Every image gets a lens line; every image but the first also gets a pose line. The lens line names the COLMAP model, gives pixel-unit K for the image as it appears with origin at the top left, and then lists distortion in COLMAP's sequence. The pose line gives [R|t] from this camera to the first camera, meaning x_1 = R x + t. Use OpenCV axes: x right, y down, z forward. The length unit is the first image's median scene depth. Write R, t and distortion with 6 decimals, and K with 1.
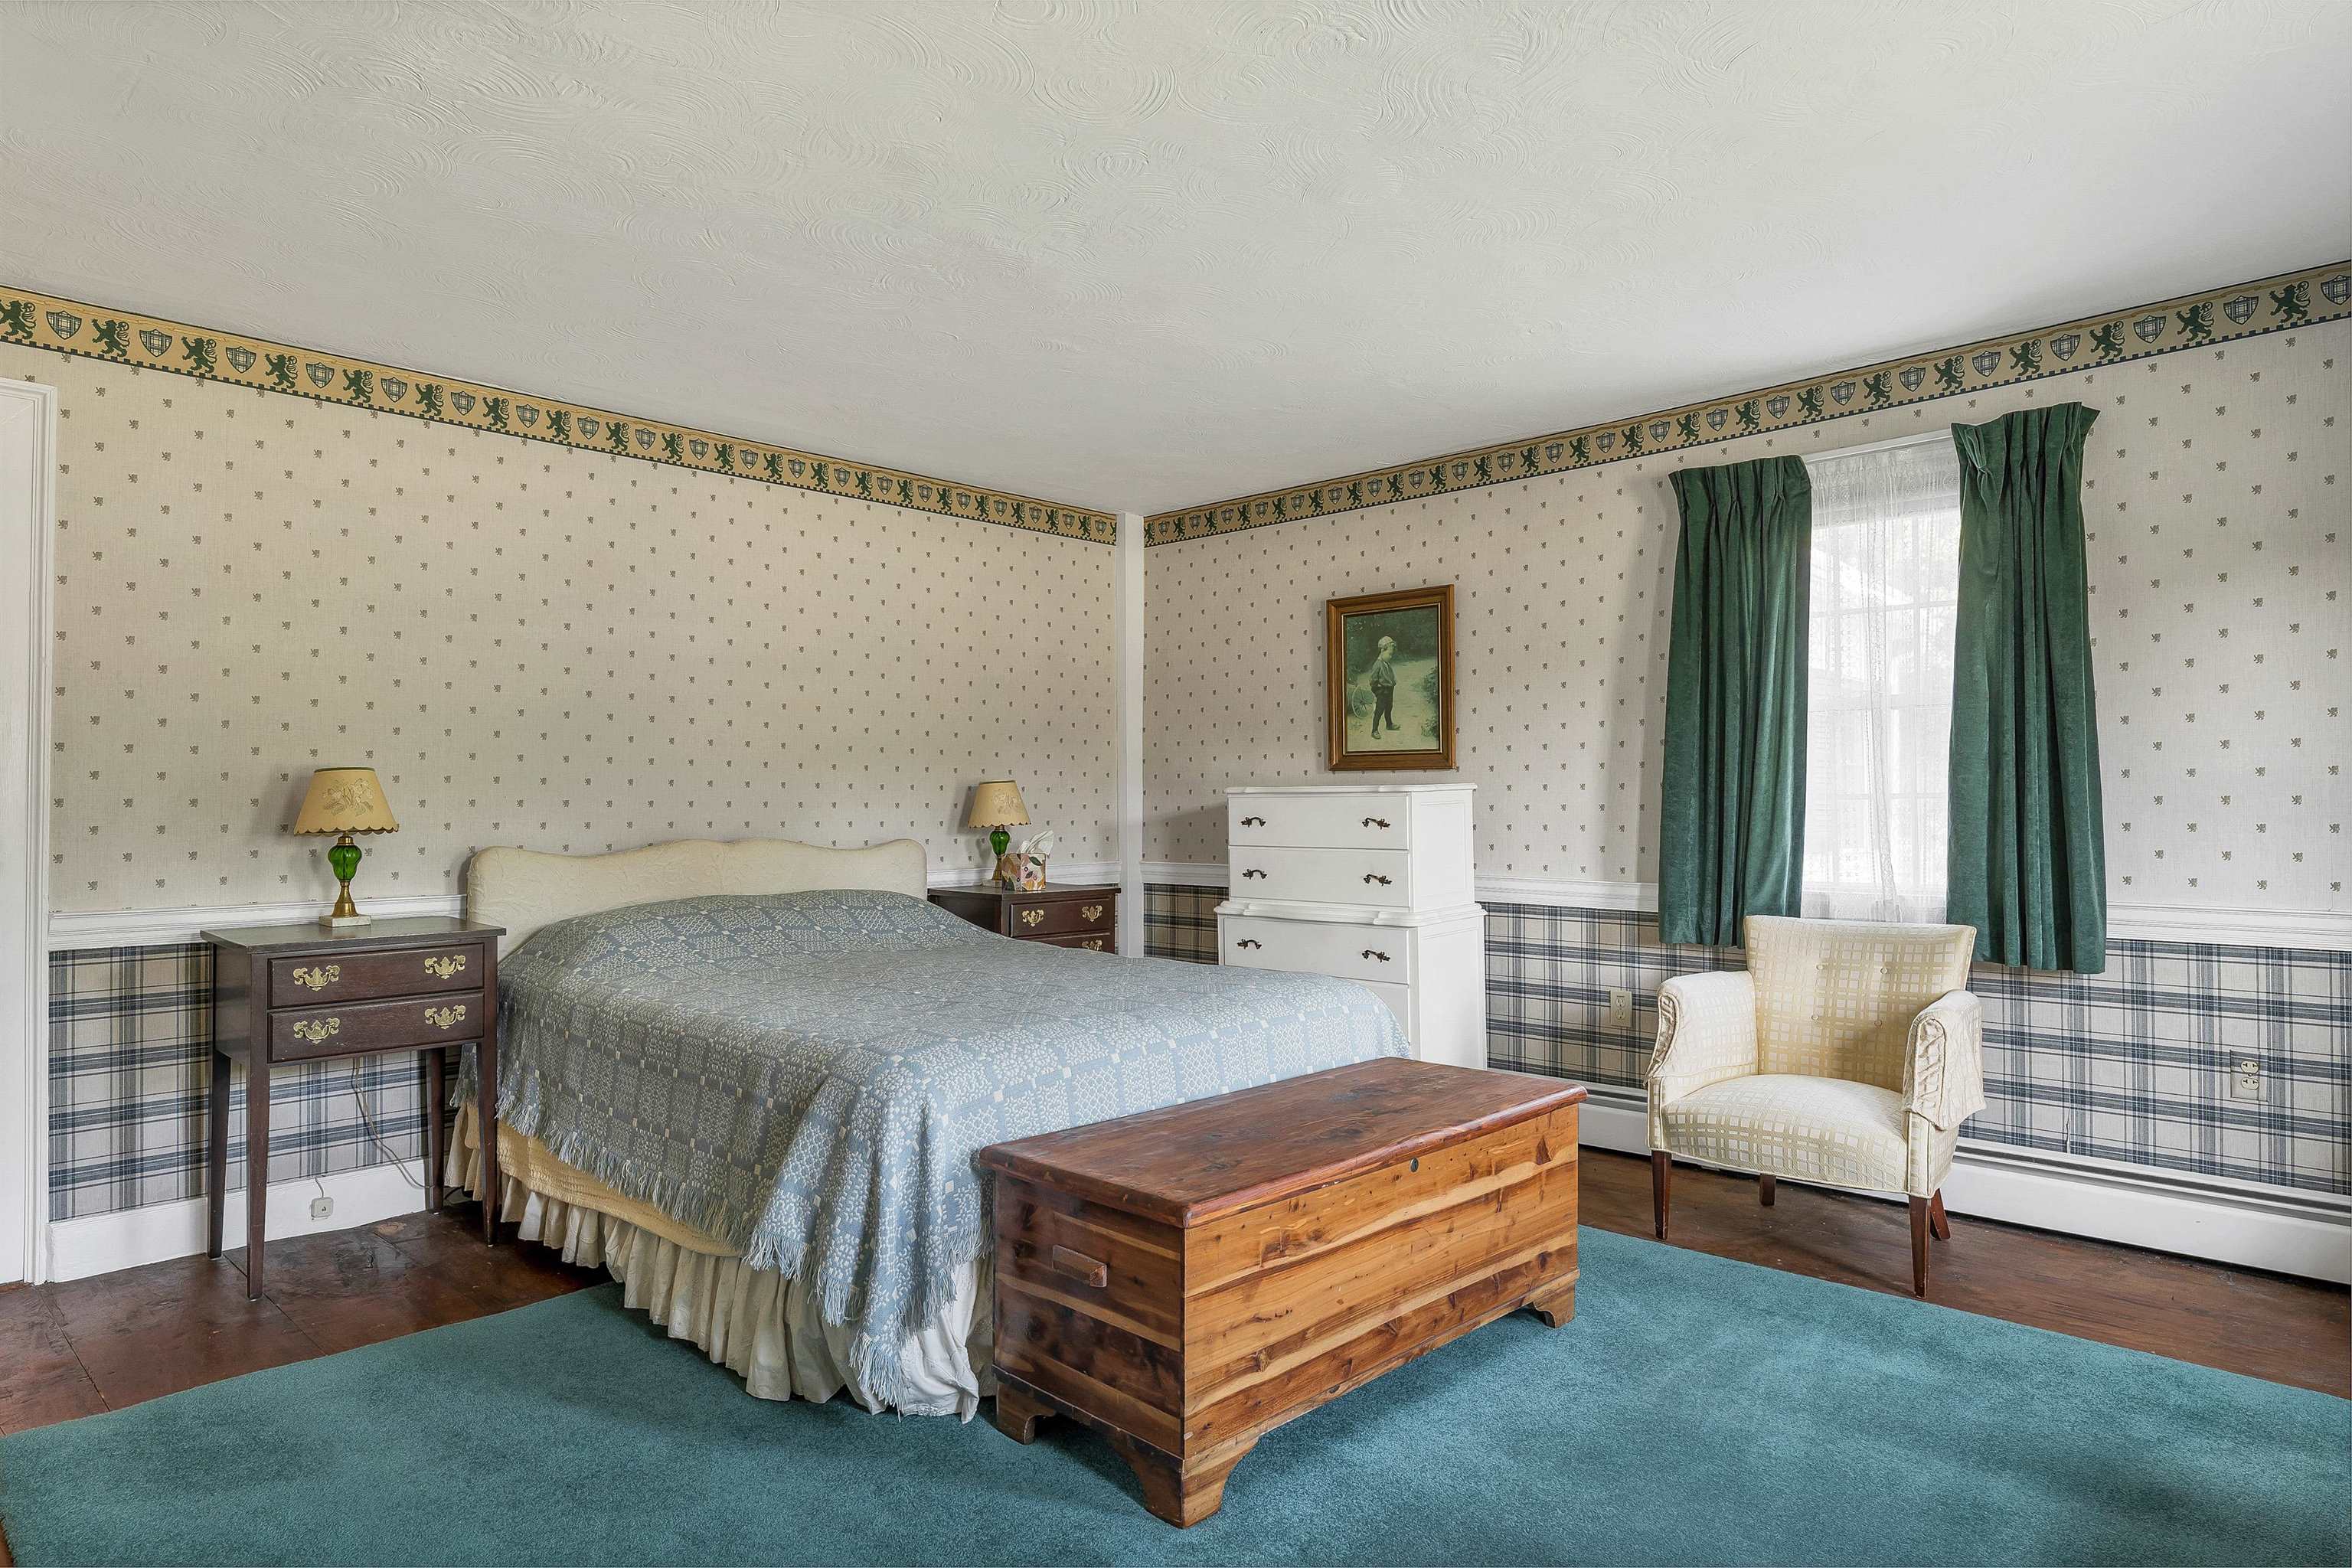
lens RADIAL K [[1393.1, 0, 1169.0], [0, 1393.1, 795.2], [0, 0, 1]] dist [0.004252, -0.000025]
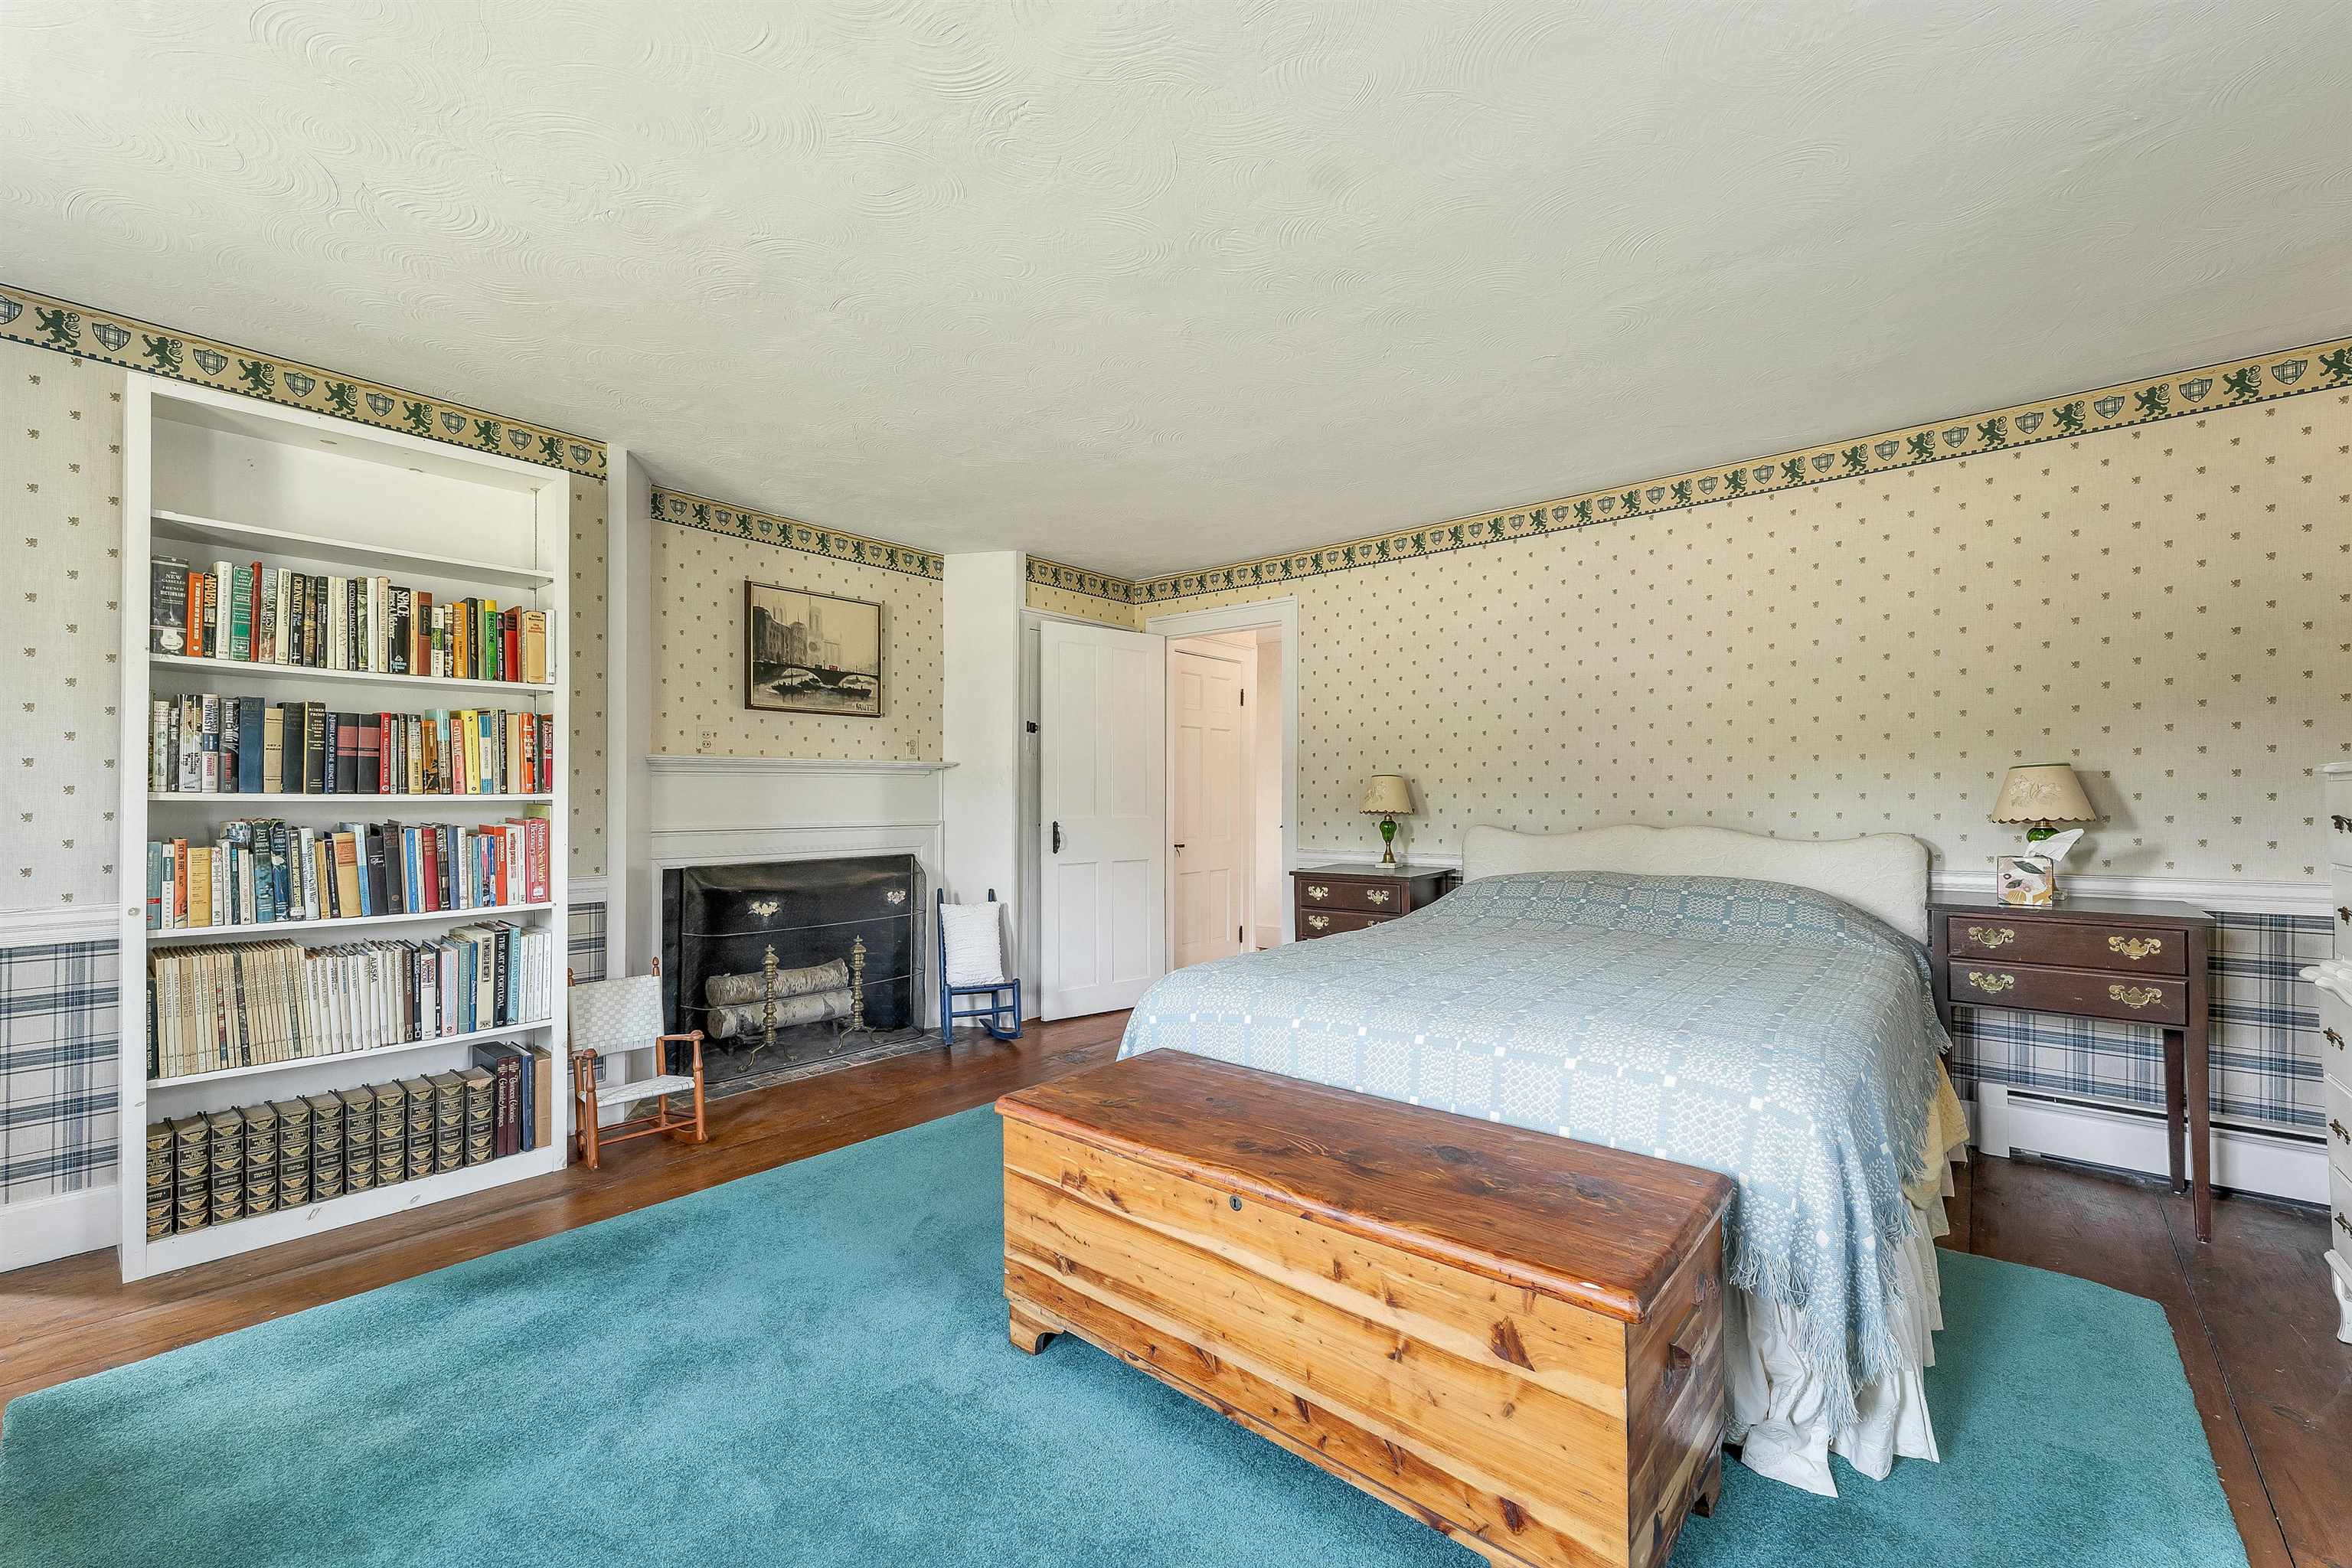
lens RADIAL K [[973.5, 0, 1176.4], [0, 973.5, 801.0], [0, 0, 1]] dist [0.002623, -0.000035]
pose [[0.052091, 0.002520, -0.998639, 0.606581], [0.006278, 0.999976, 0.002851, 0.007016], [0.998623, -0.006418, 0.052074, 0.716091]]
